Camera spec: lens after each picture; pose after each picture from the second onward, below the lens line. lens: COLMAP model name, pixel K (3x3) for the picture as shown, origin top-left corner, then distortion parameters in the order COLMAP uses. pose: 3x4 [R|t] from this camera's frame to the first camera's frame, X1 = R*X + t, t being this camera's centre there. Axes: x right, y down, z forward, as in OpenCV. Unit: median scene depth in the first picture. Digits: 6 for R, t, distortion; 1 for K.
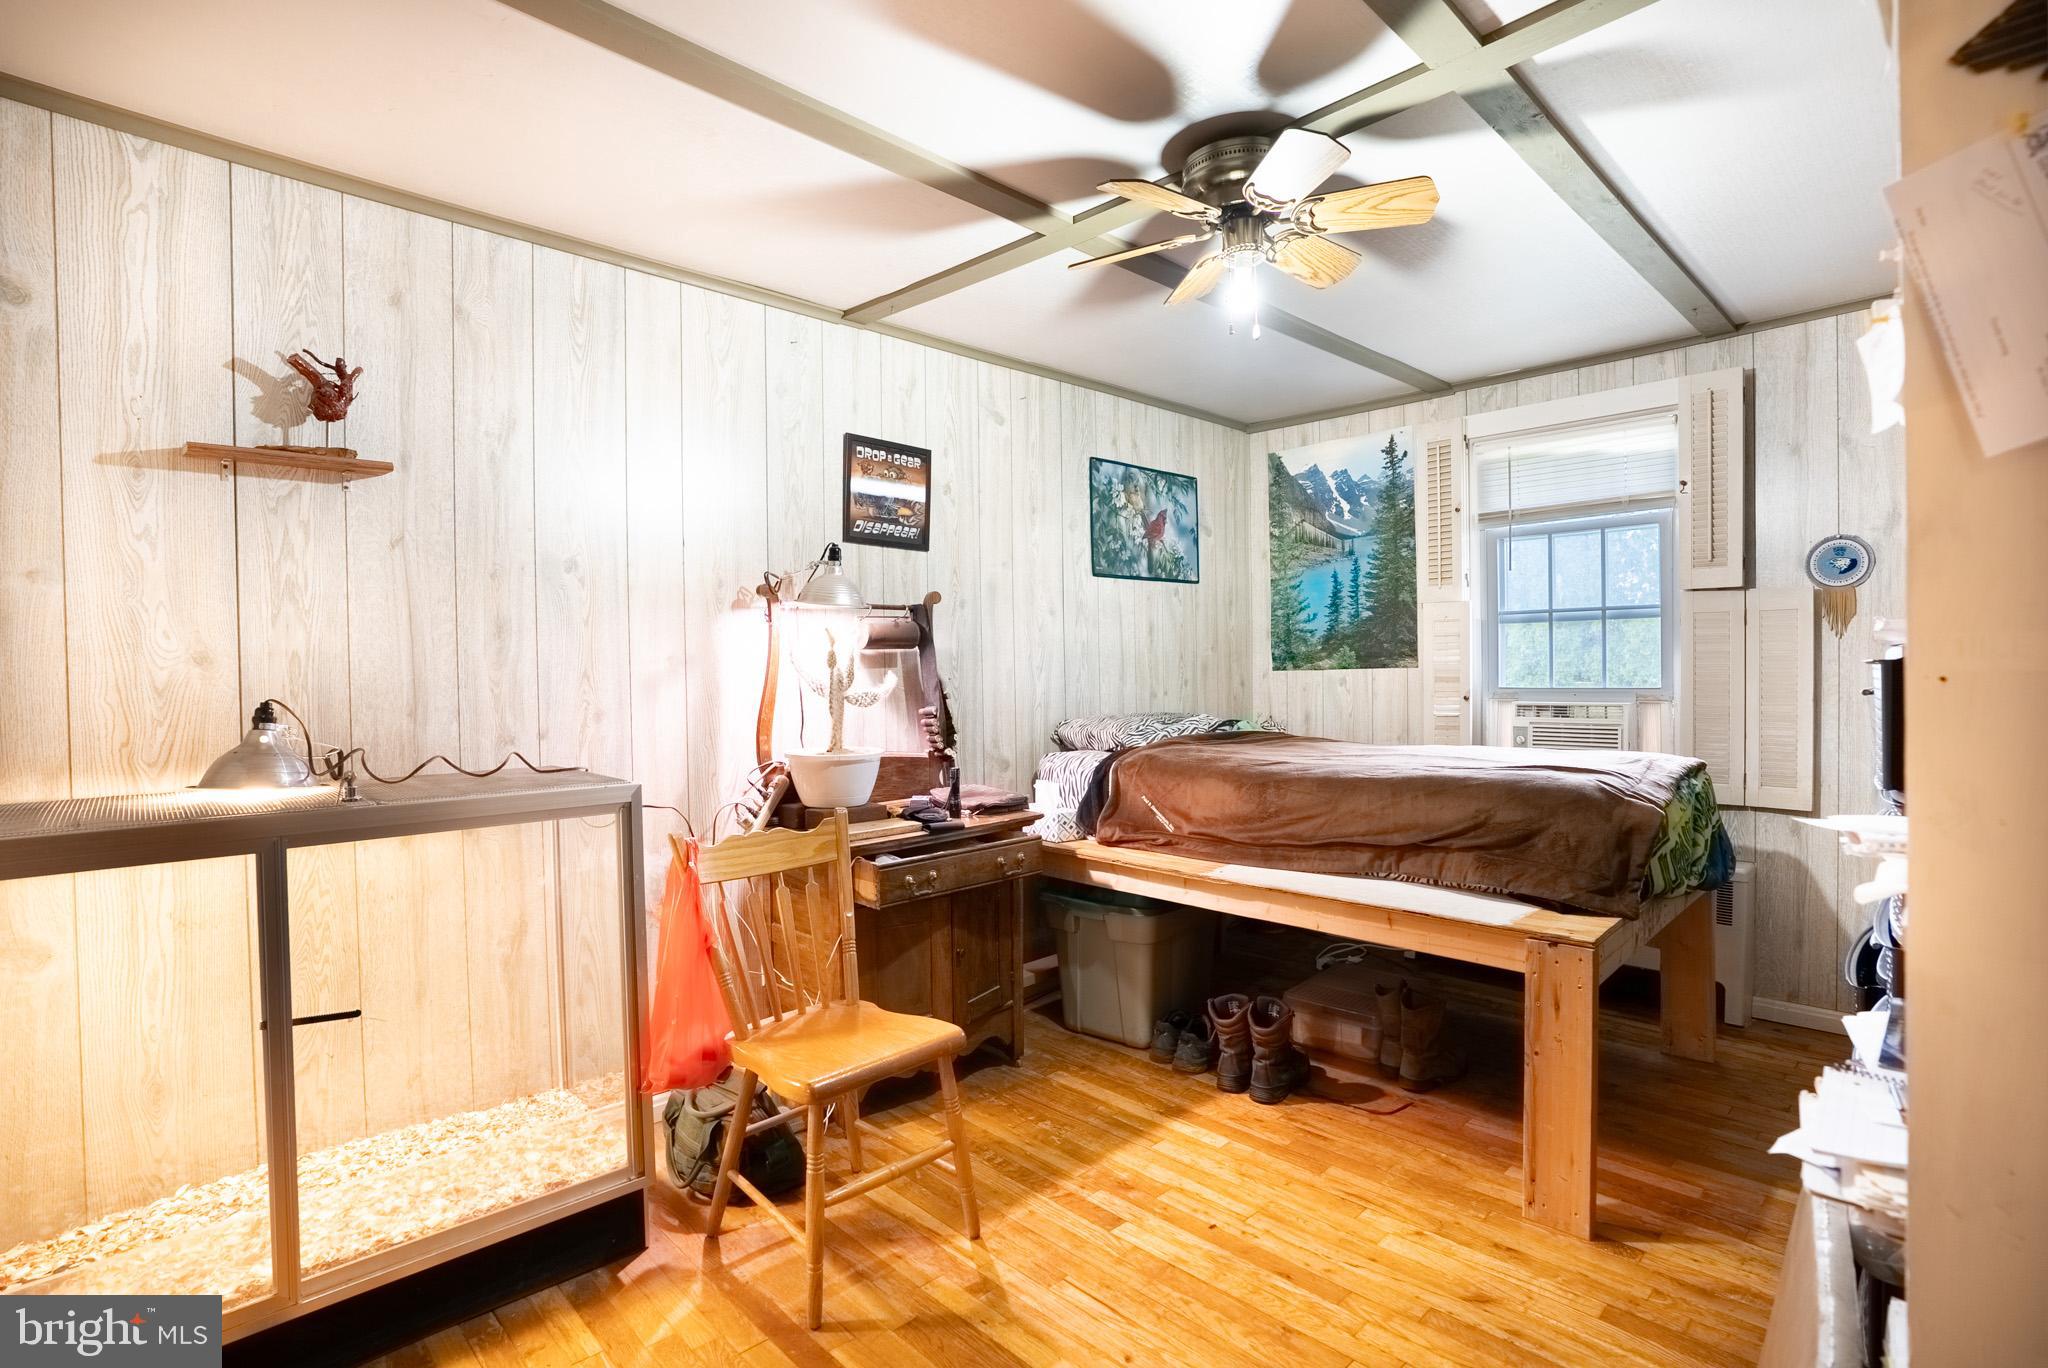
lens RADIAL K [[984.0, 0, 1027.5], [0, 984.0, 689.2], [0, 0, 1]] dist [-0.072801, 0.033345]
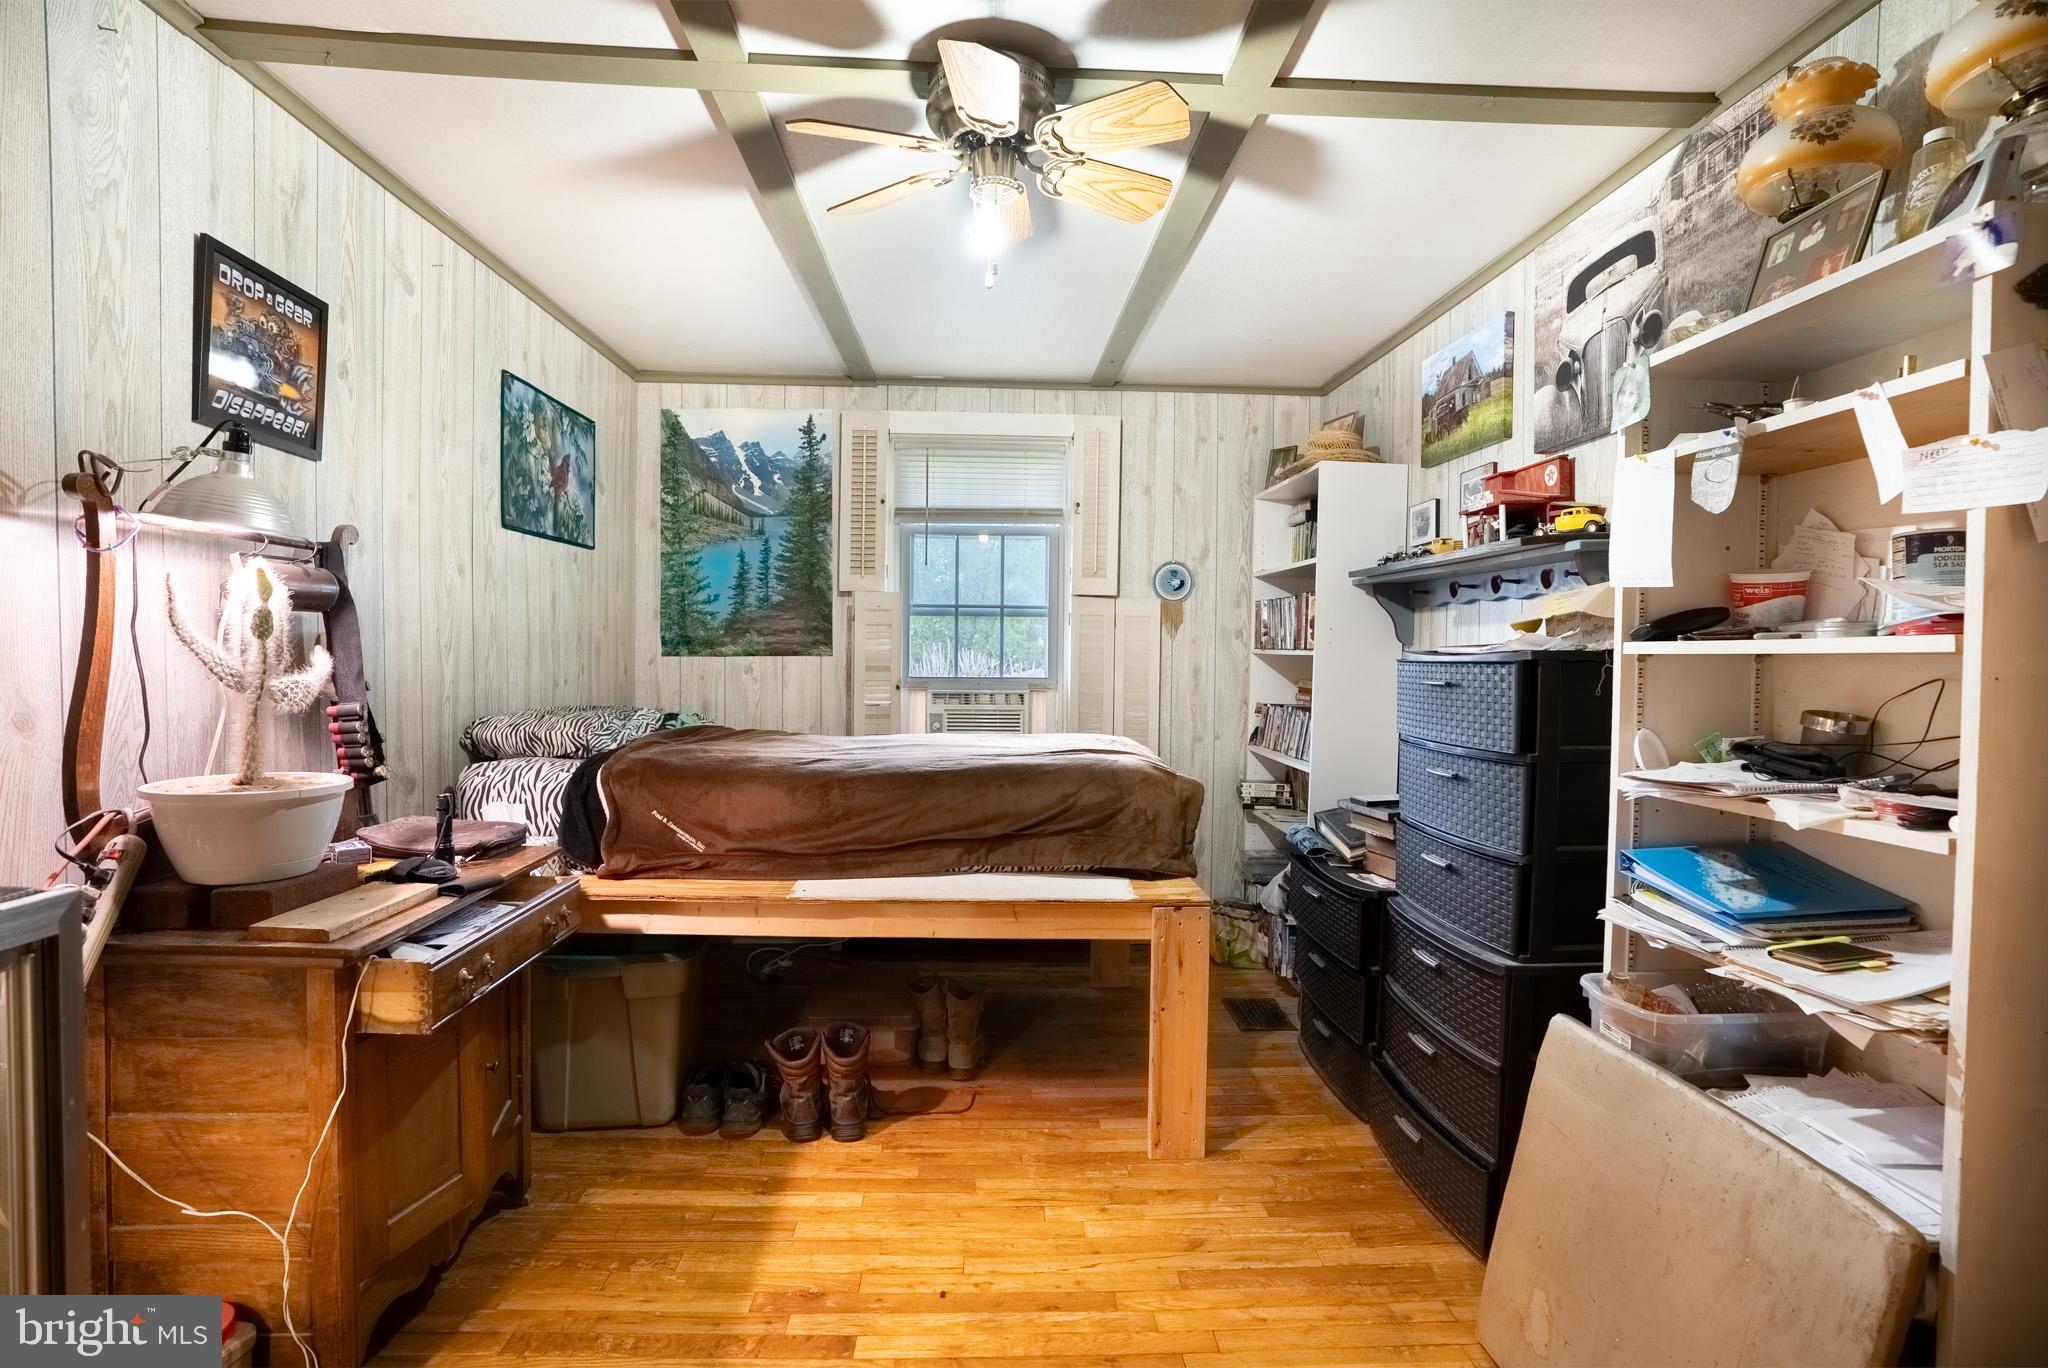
lens RADIAL K [[984.0, 0, 1027.5], [0, 984.0, 689.2], [0, 0, 1]] dist [-0.072801, 0.033345]
pose [[0.662541, -0.004672, 0.749011, -0.266665], [-0.004718, 0.999935, 0.010410, 0.000029], [-0.749011, -0.010431, 0.662476, 0.243742]]
